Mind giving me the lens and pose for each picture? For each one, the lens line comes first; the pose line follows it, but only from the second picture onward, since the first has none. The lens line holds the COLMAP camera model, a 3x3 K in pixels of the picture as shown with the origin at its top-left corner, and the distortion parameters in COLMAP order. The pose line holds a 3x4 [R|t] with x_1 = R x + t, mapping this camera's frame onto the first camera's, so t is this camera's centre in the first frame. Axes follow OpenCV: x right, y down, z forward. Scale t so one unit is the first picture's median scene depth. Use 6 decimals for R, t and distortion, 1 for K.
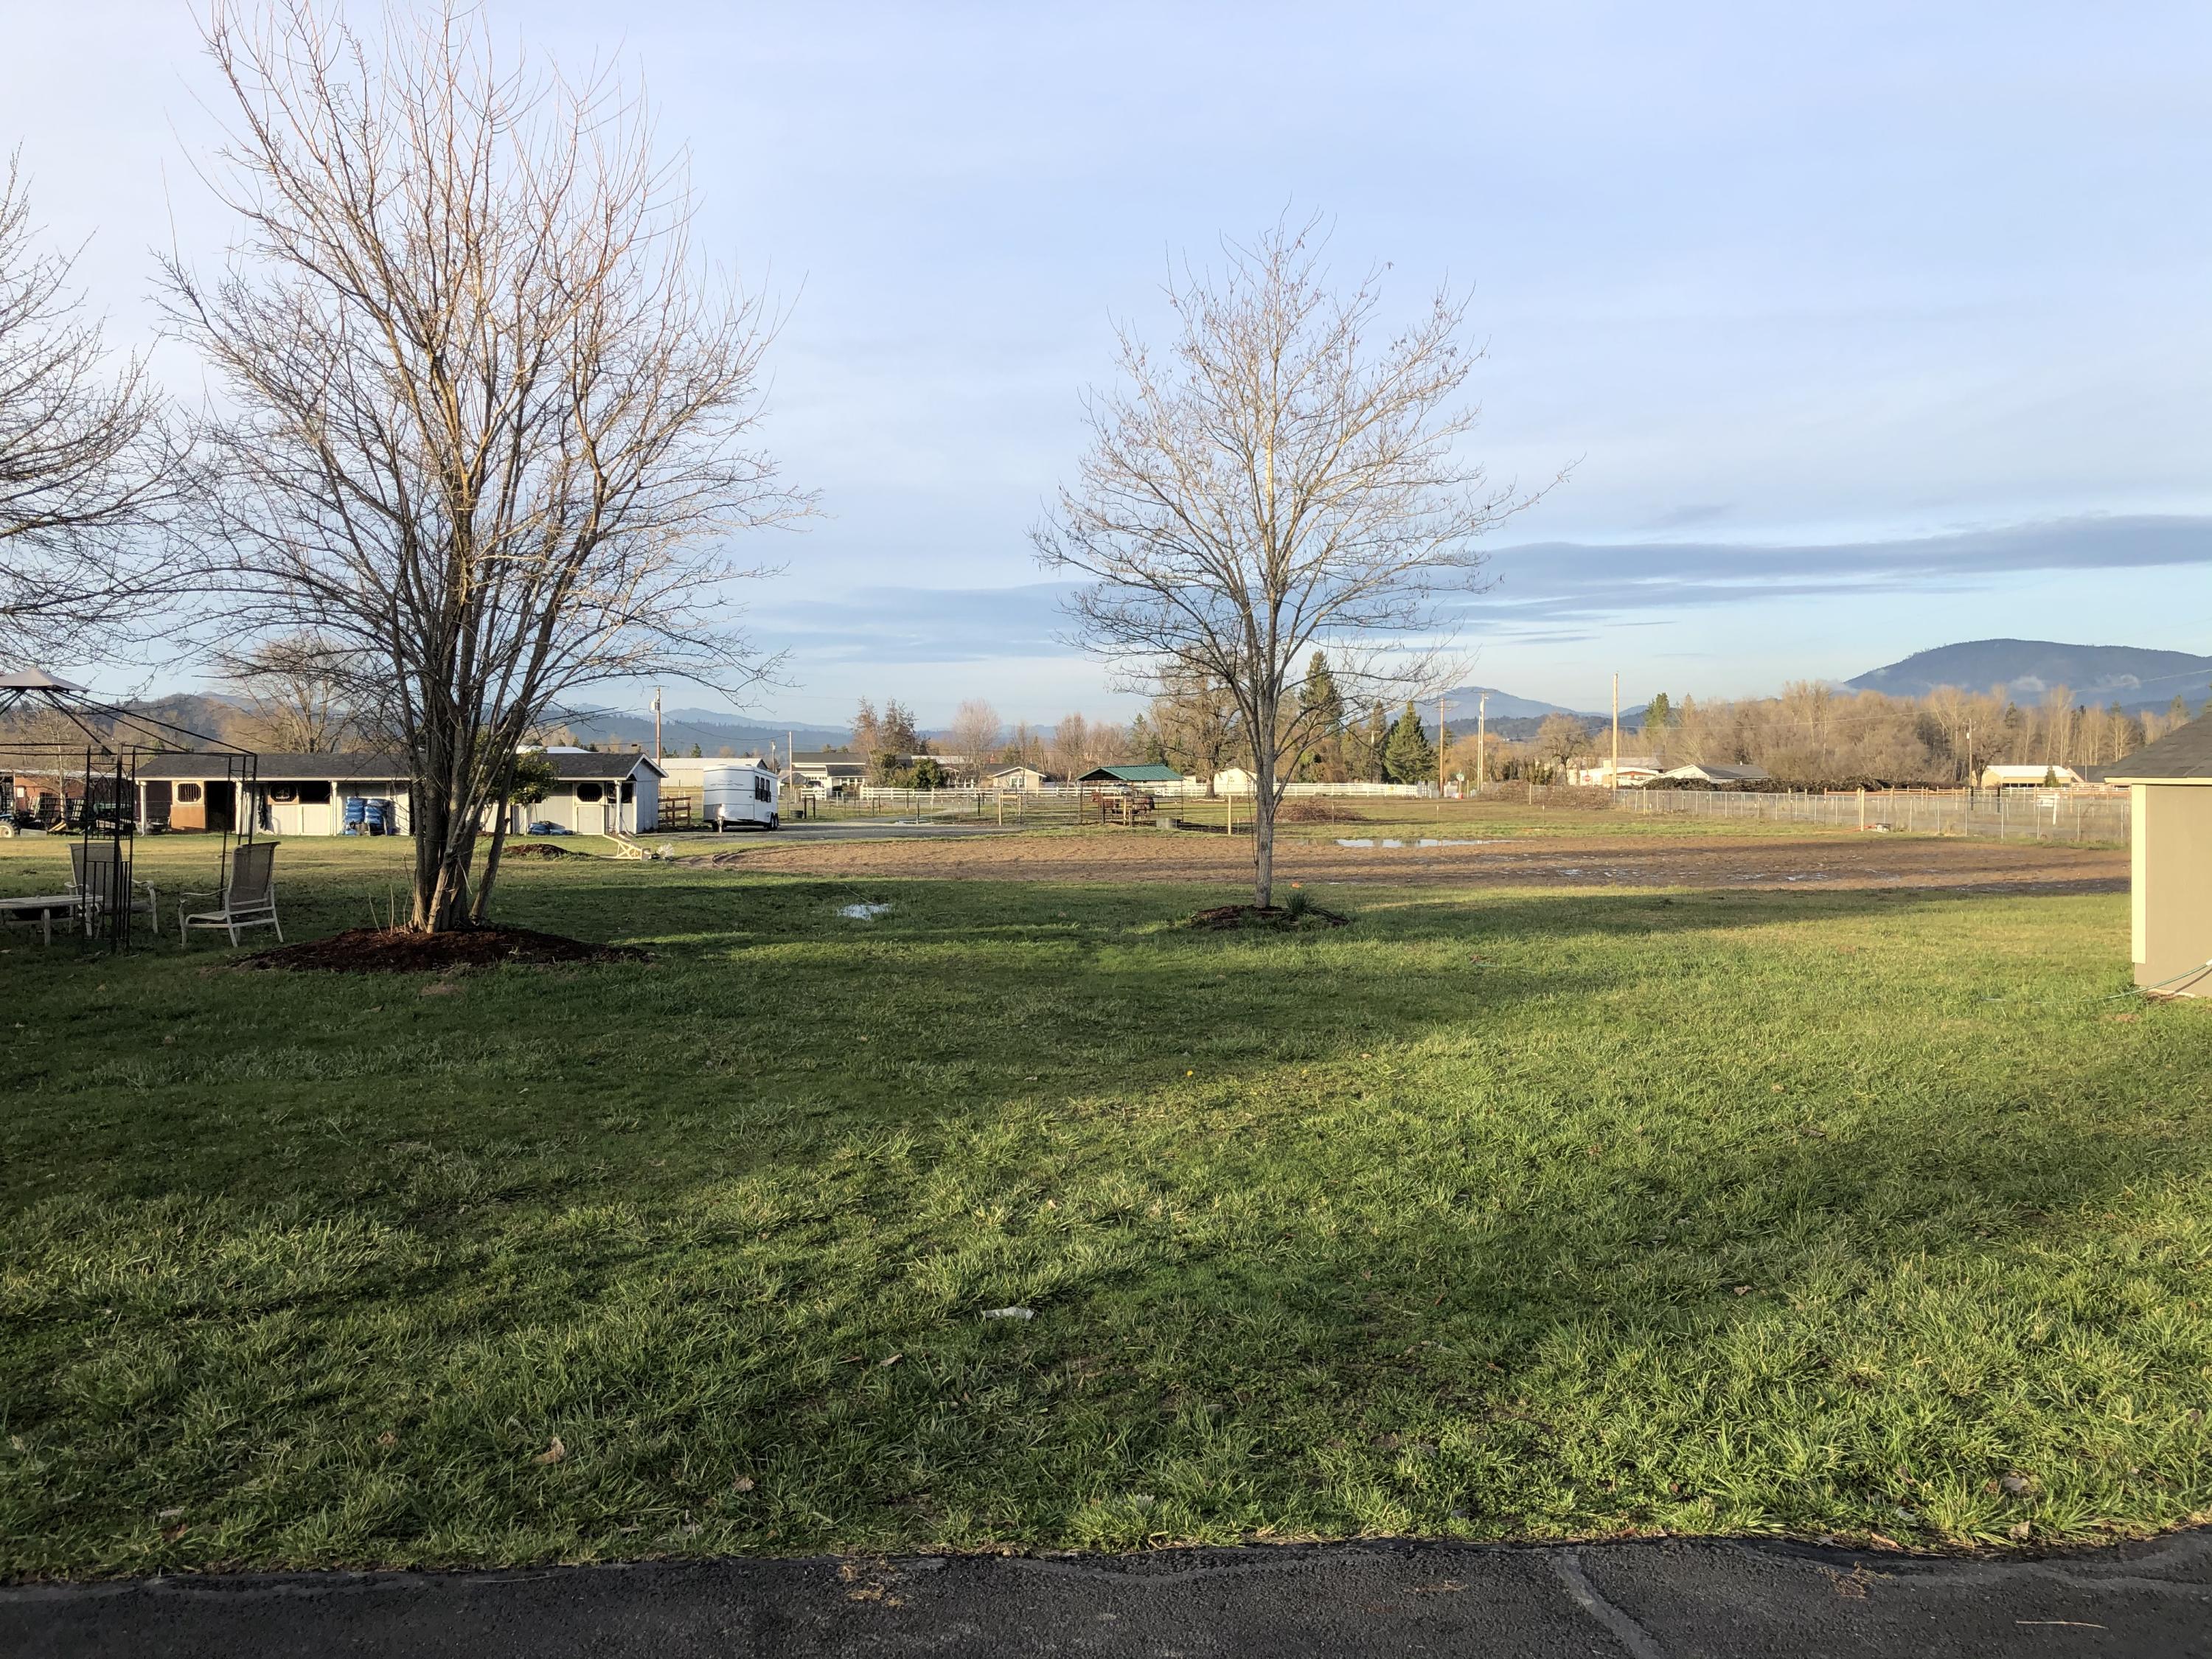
lens RADIAL K [[1755.6, 0, 1104.7], [0, 1755.6, 825.2], [0, 0, 1]] dist [0.029391, -0.012173]
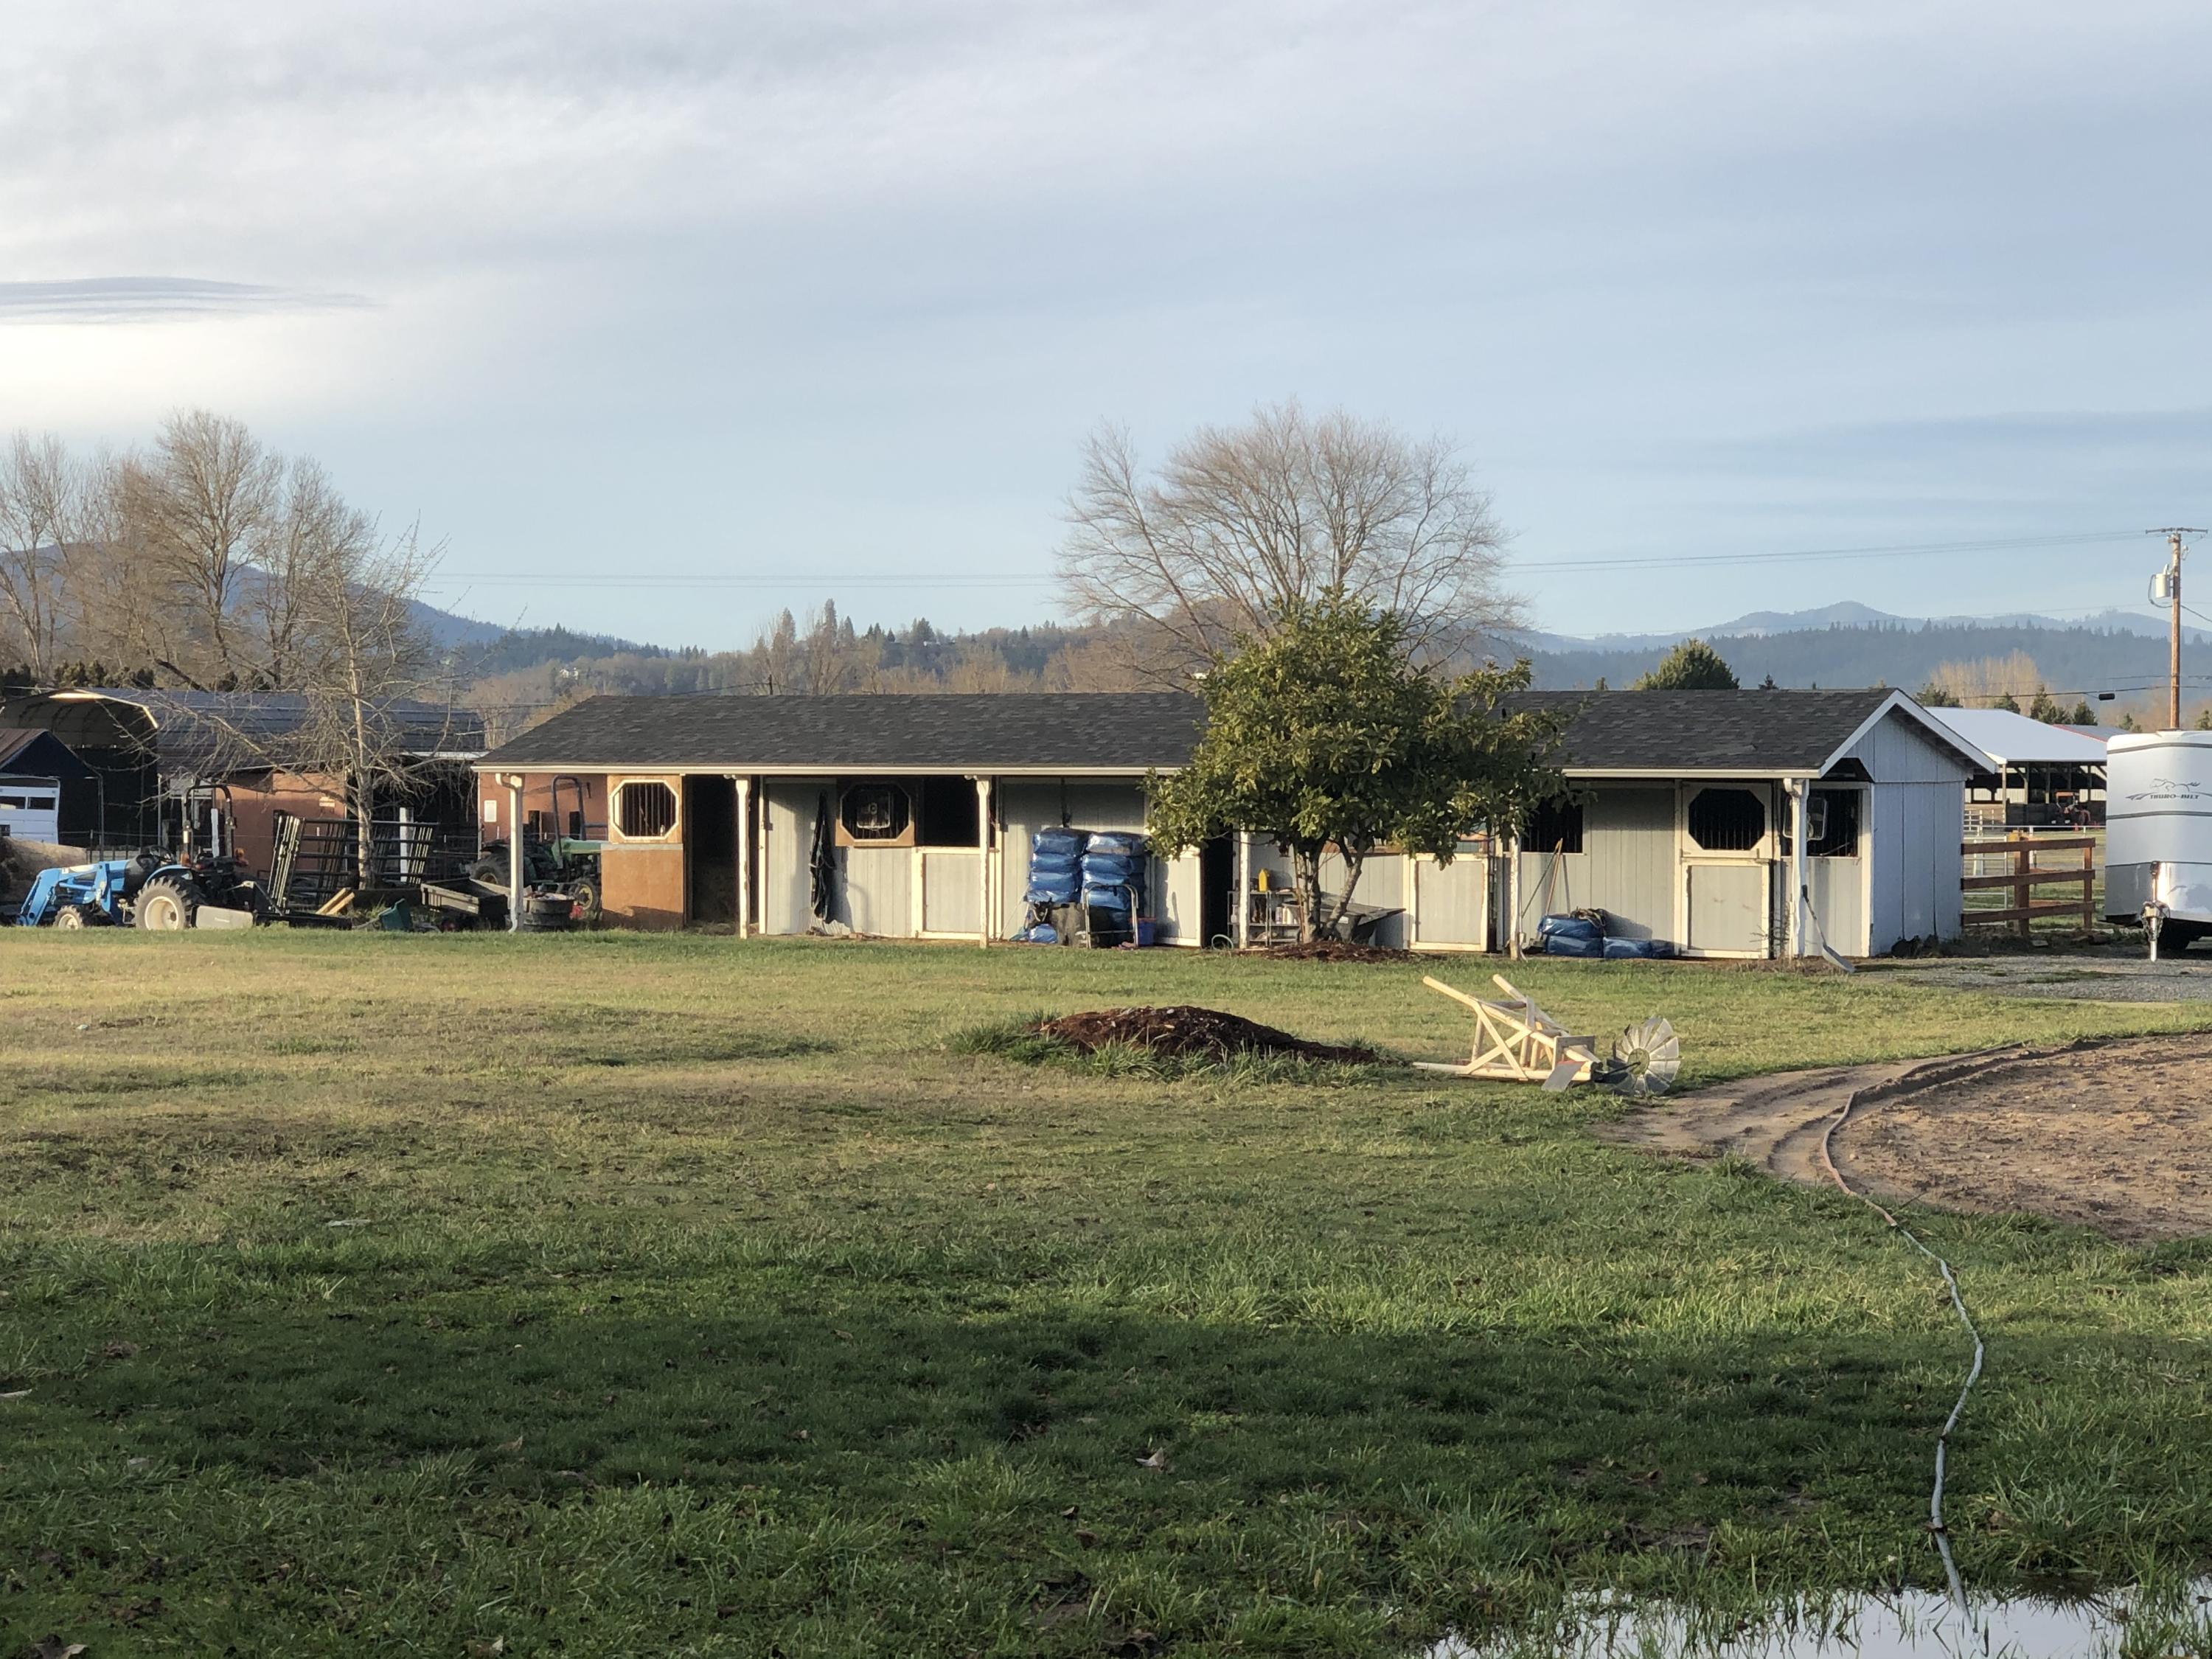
lens RADIAL K [[4622.6, 0, 1107.0], [0, 4622.6, 829.6], [0, 0, 1]] dist [-0.039083, 0.000000]
pose [[0.880963, 0.009905, -0.473082, -0.004779], [-0.019046, 0.999713, -0.014537, -0.001569], [0.472803, 0.021817, 0.880898, 0.121872]]
